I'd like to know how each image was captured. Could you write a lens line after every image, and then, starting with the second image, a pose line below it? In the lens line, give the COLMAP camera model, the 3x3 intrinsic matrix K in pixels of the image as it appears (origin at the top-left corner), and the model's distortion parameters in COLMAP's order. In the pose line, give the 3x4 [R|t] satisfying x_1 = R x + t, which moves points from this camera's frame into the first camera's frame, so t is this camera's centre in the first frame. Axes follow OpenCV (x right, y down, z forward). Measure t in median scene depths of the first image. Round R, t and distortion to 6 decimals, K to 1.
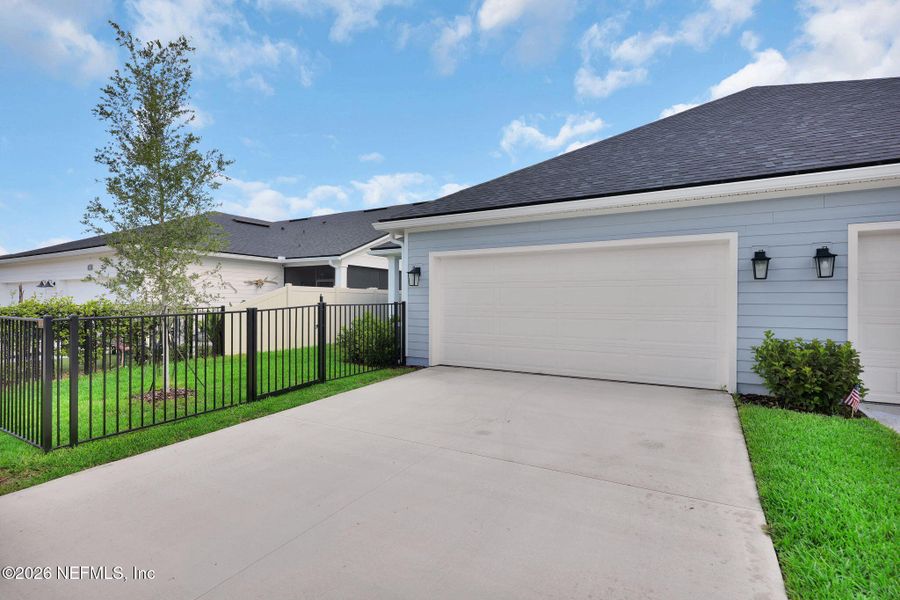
lens RADIAL K [[411.8, 0, 450.0], [0, 411.8, 300.0], [0, 0, 1]] dist [-0.001324, -0.000250]
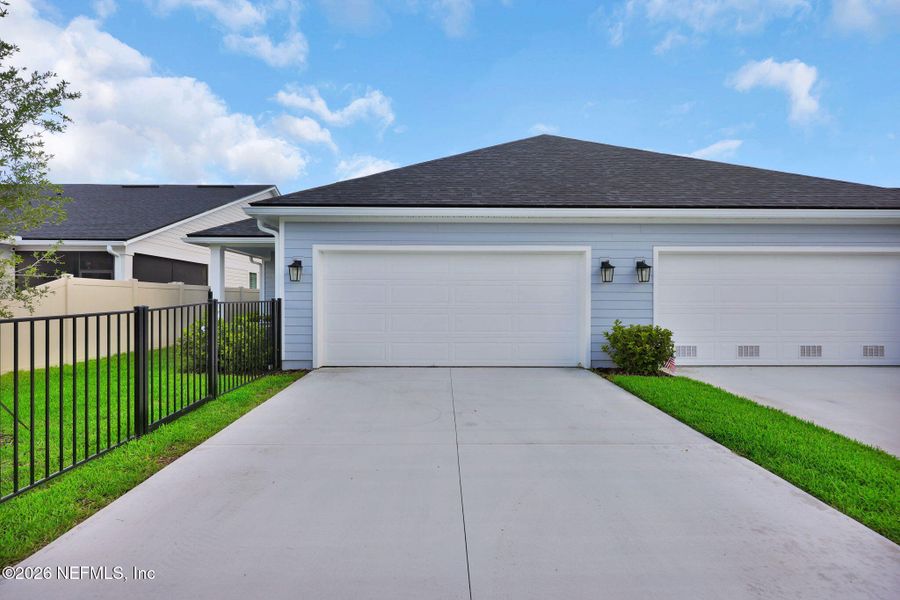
lens RADIAL K [[398.3, 0, 450.0], [0, 398.3, 300.0], [0, 0, 1]] dist [-0.000968, -0.000378]
pose [[0.869250, -0.000211, 0.494373, -0.314735], [-0.002317, 0.999987, 0.004500, 0.003206], [-0.494367, -0.005057, 0.869238, 0.106620]]
